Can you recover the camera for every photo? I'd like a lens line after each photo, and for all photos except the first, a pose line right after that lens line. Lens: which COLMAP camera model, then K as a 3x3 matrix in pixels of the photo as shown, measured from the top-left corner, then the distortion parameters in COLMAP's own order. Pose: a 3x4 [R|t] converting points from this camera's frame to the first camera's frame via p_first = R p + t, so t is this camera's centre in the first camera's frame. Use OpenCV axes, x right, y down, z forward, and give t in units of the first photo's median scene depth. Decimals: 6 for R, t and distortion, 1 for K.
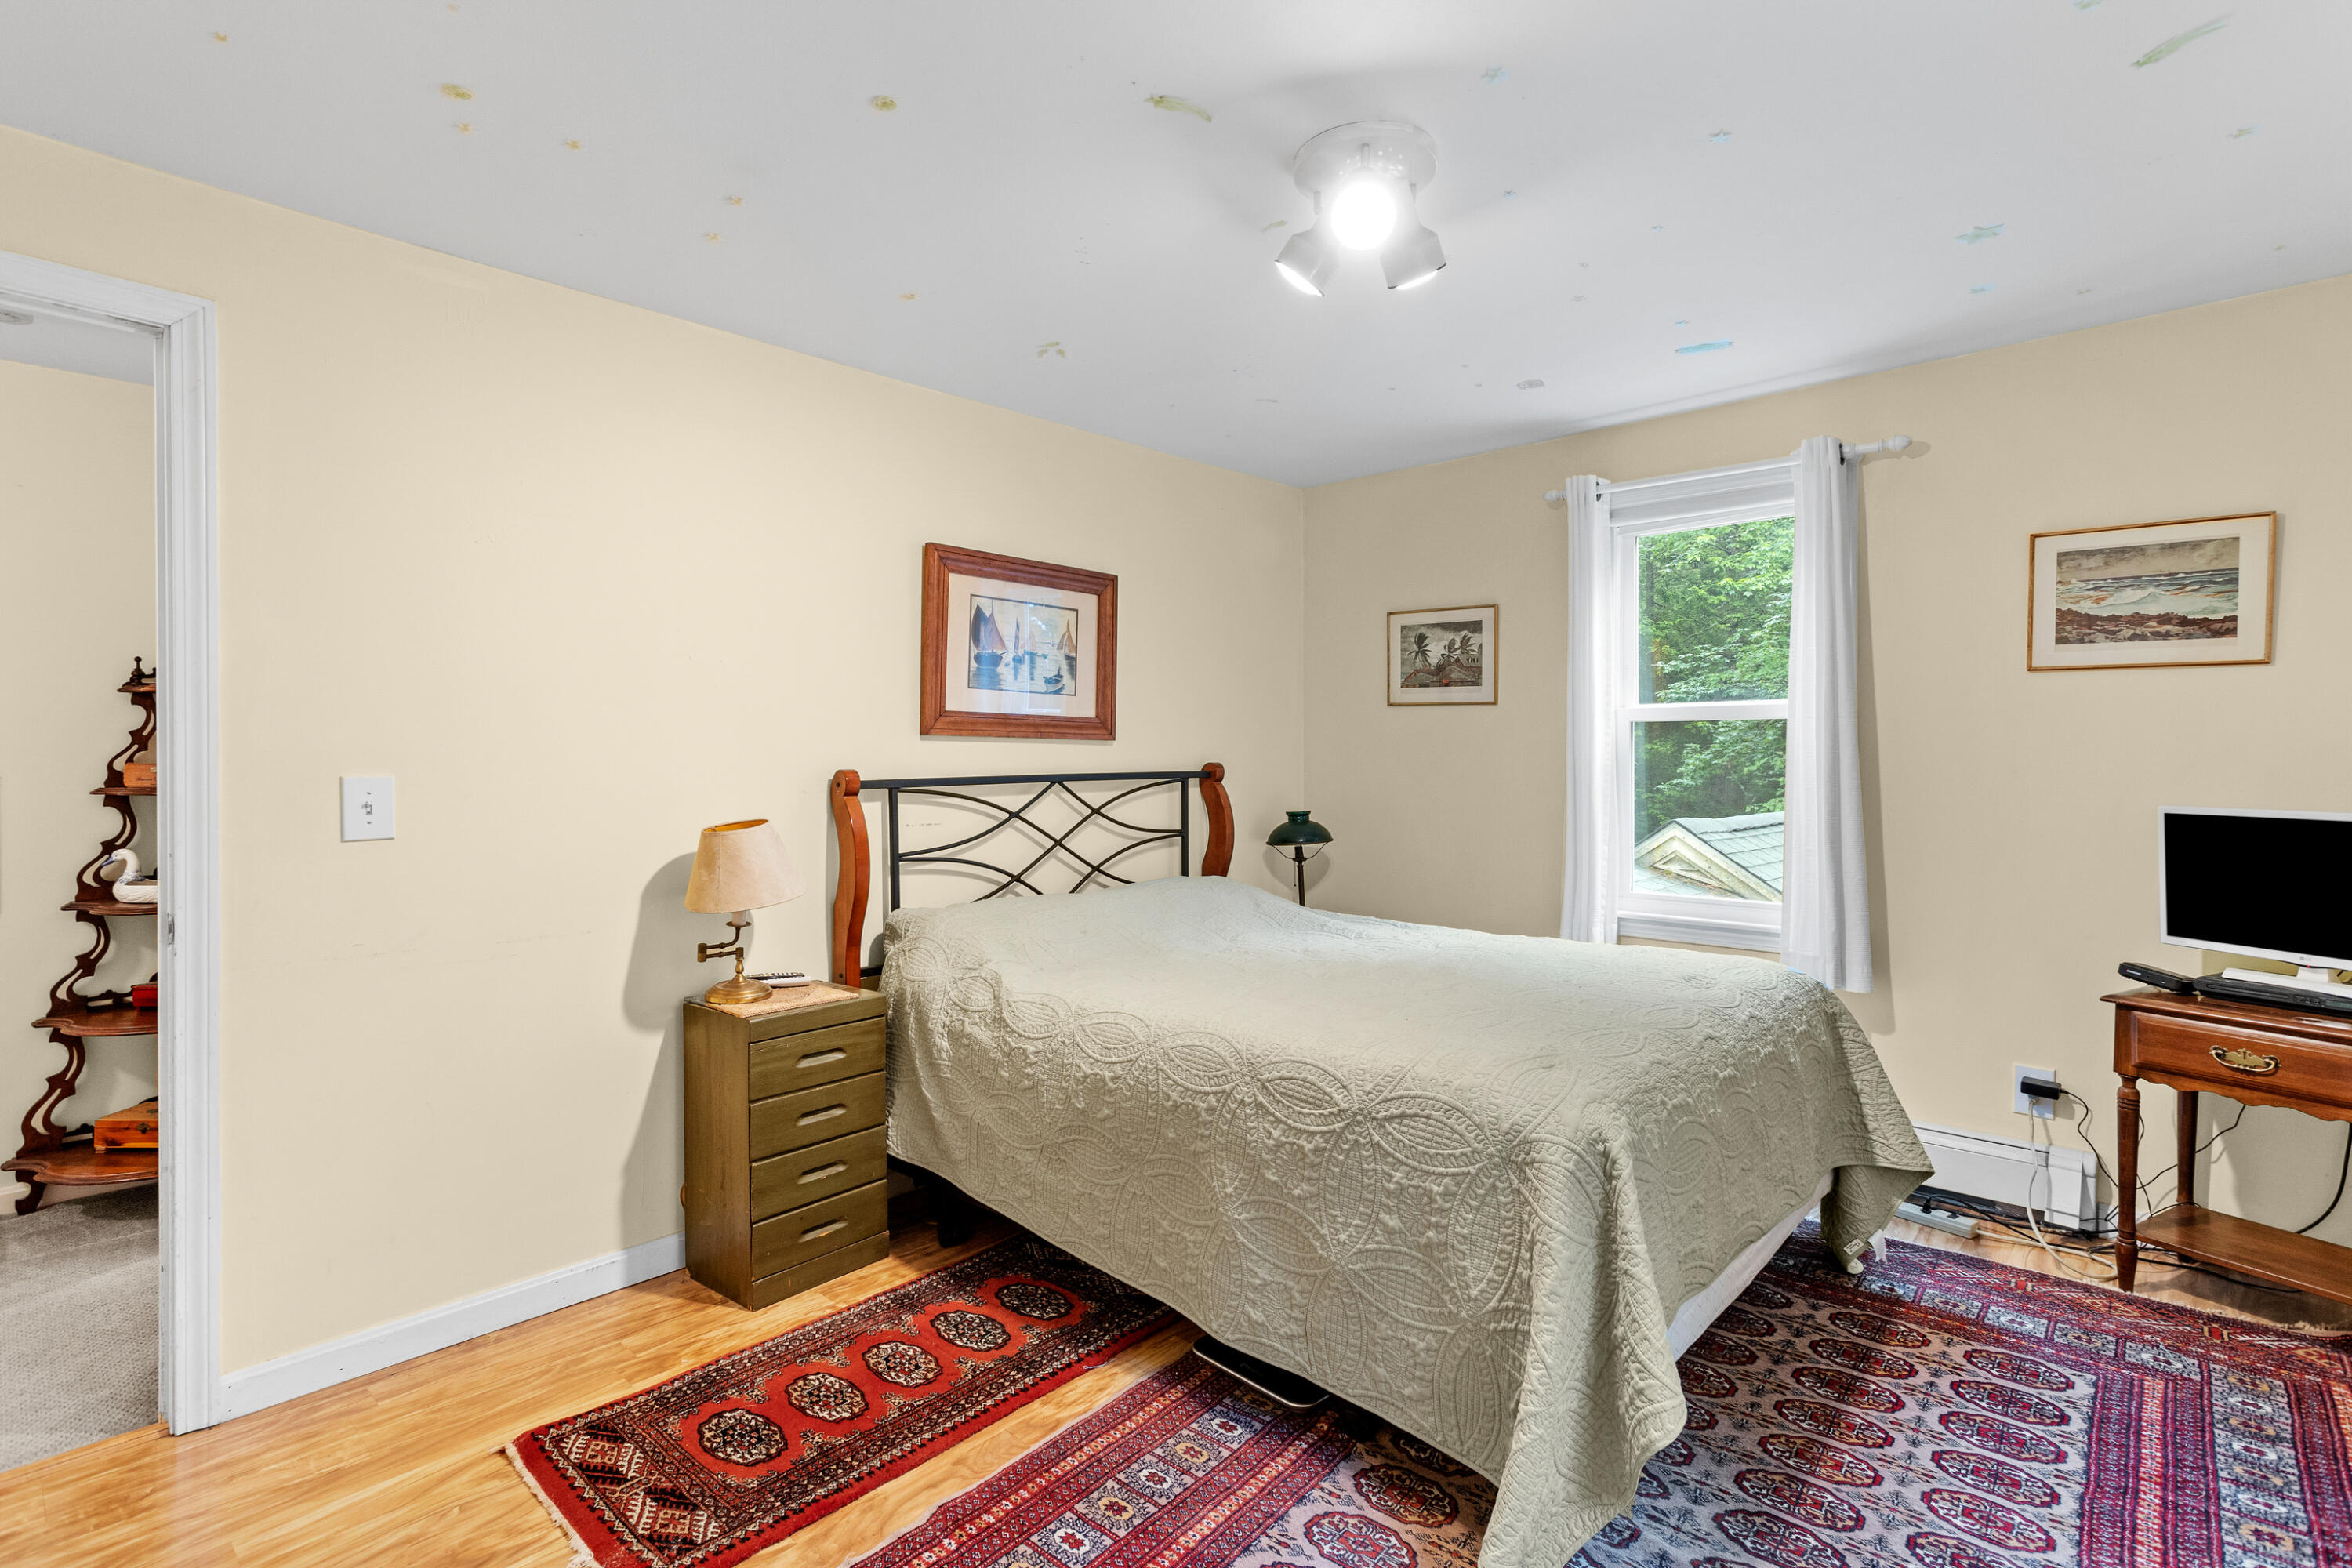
lens RADIAL K [[1124.2, 0, 1193.2], [0, 1124.2, 760.4], [0, 0, 1]] dist [0.010253, 0.000326]
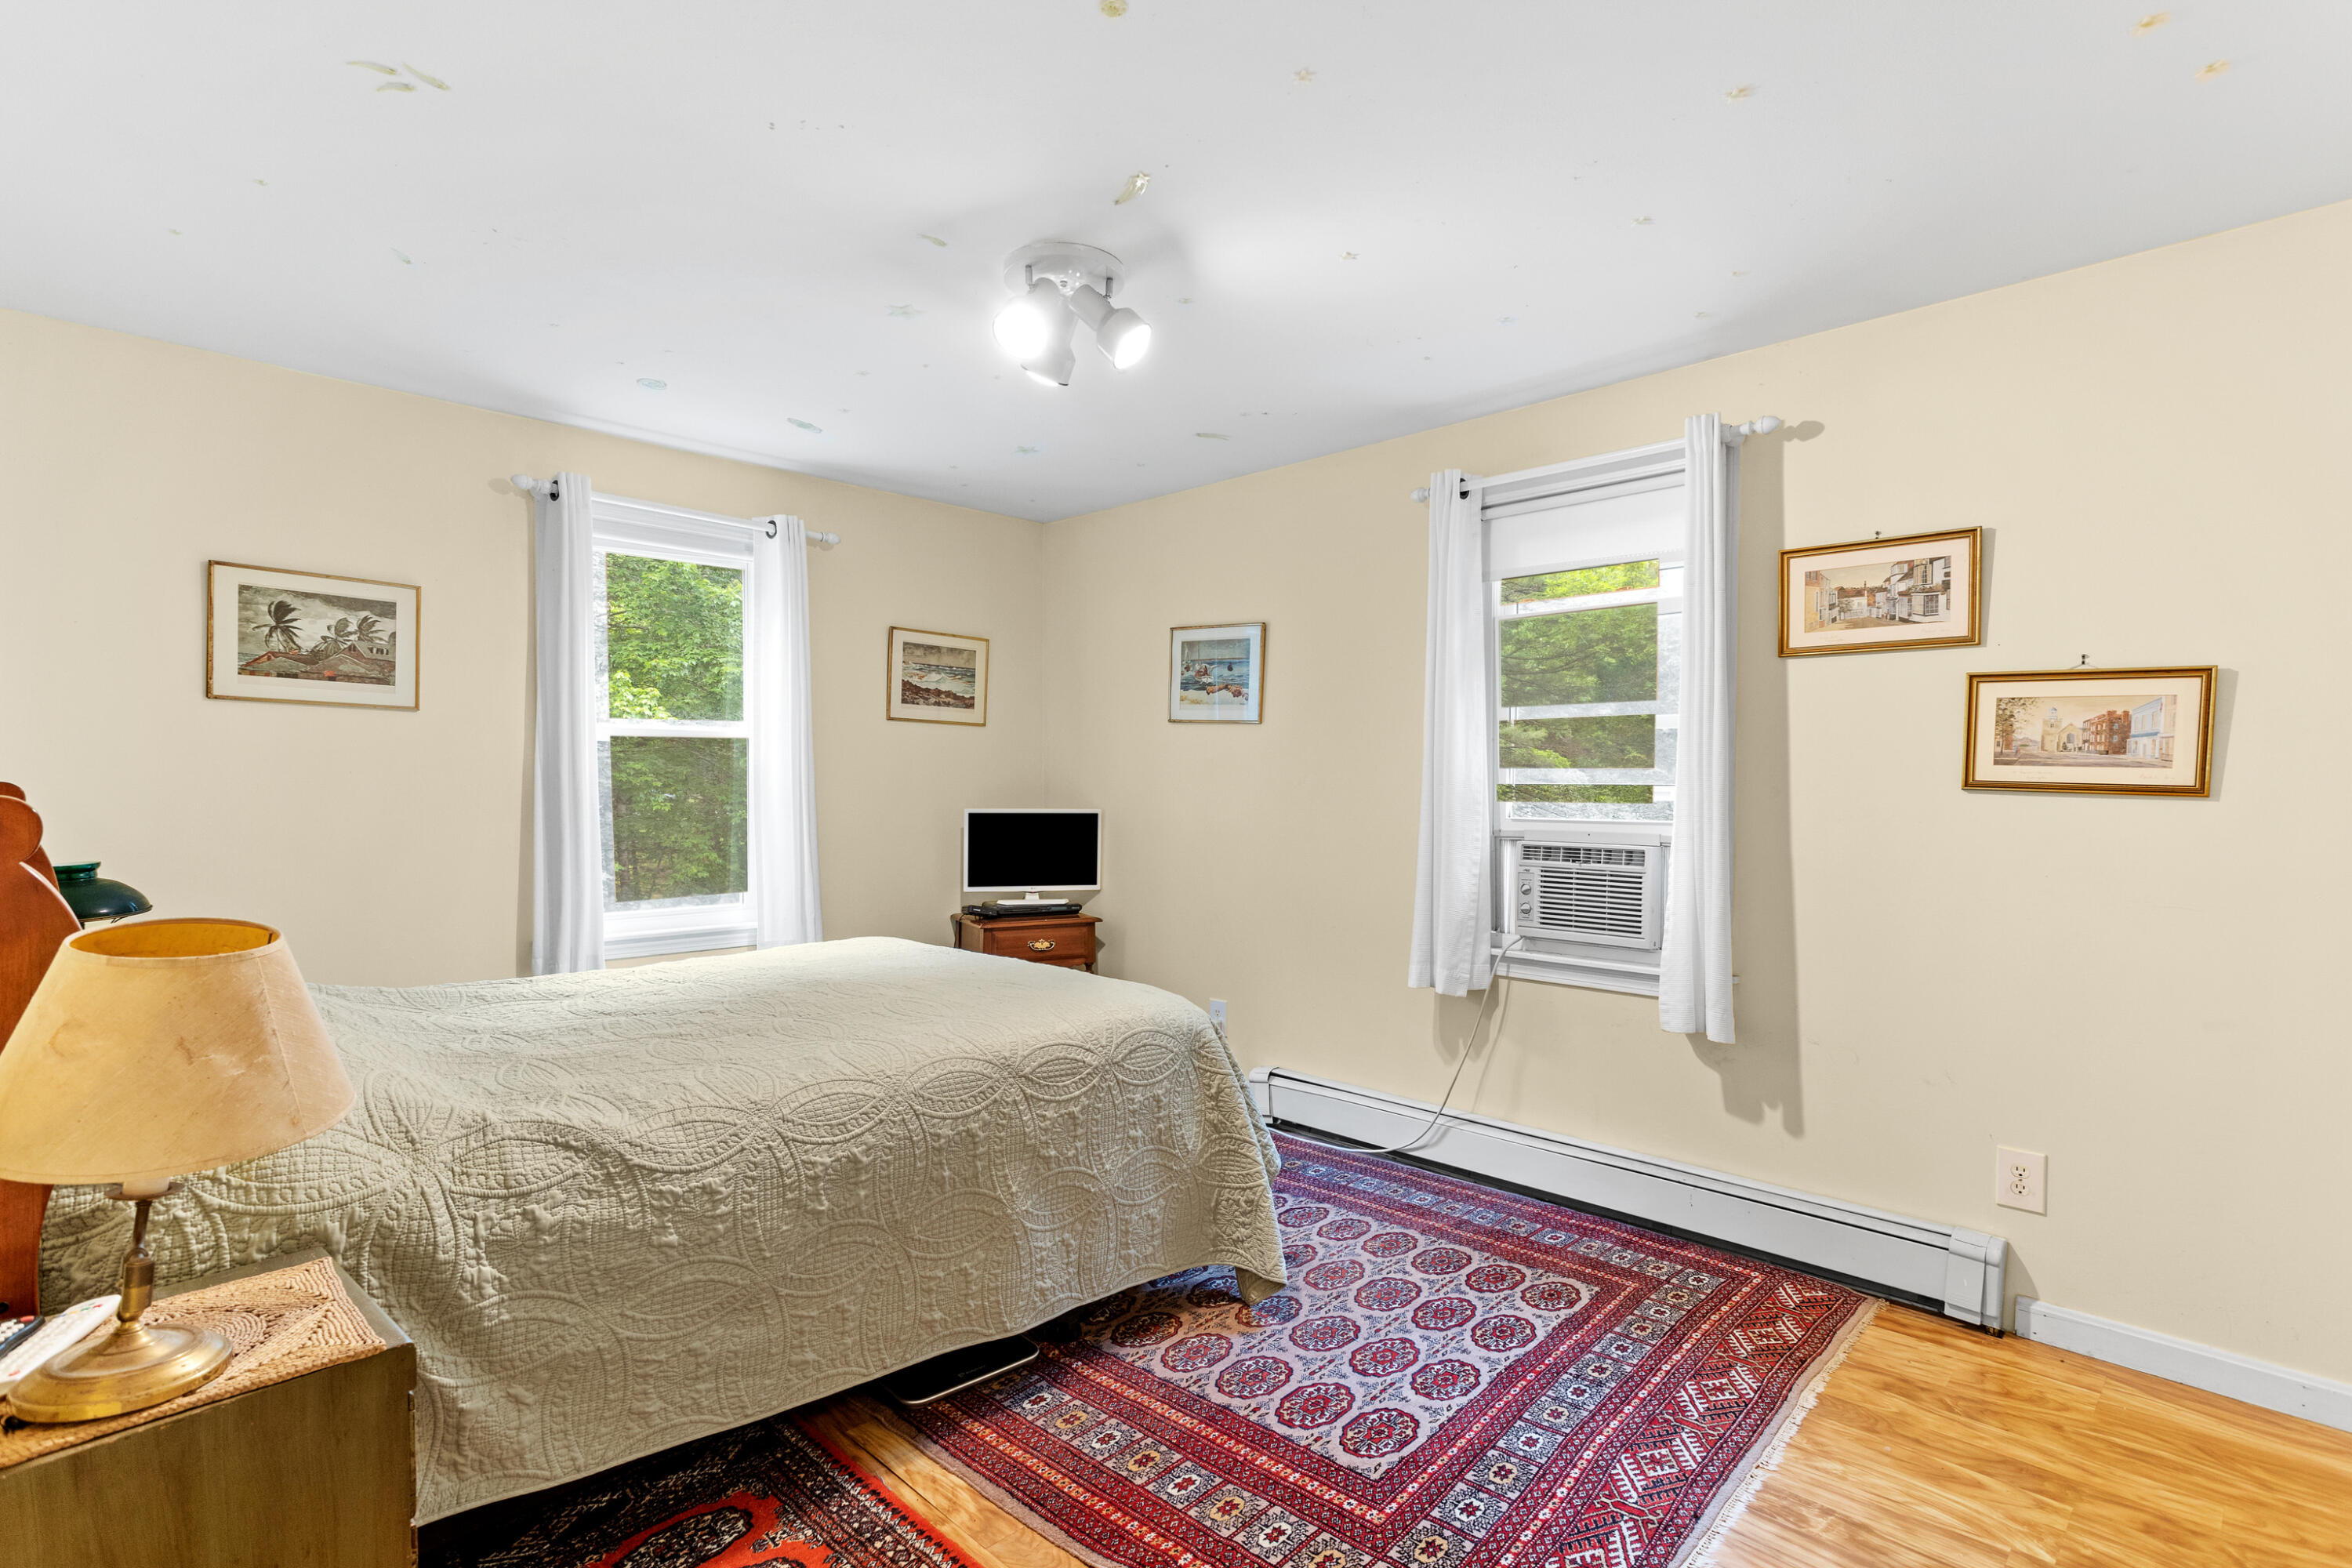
lens RADIAL K [[1154.0, 0, 1169.3], [0, 1154.0, 802.5], [0, 0, 1]] dist [0.011327, -0.000494]
pose [[0.036829, -0.015971, 0.999194, -0.775551], [0.000077, 0.999872, 0.015979, 0.004000], [-0.999322, -0.000512, 0.036825, 0.614007]]
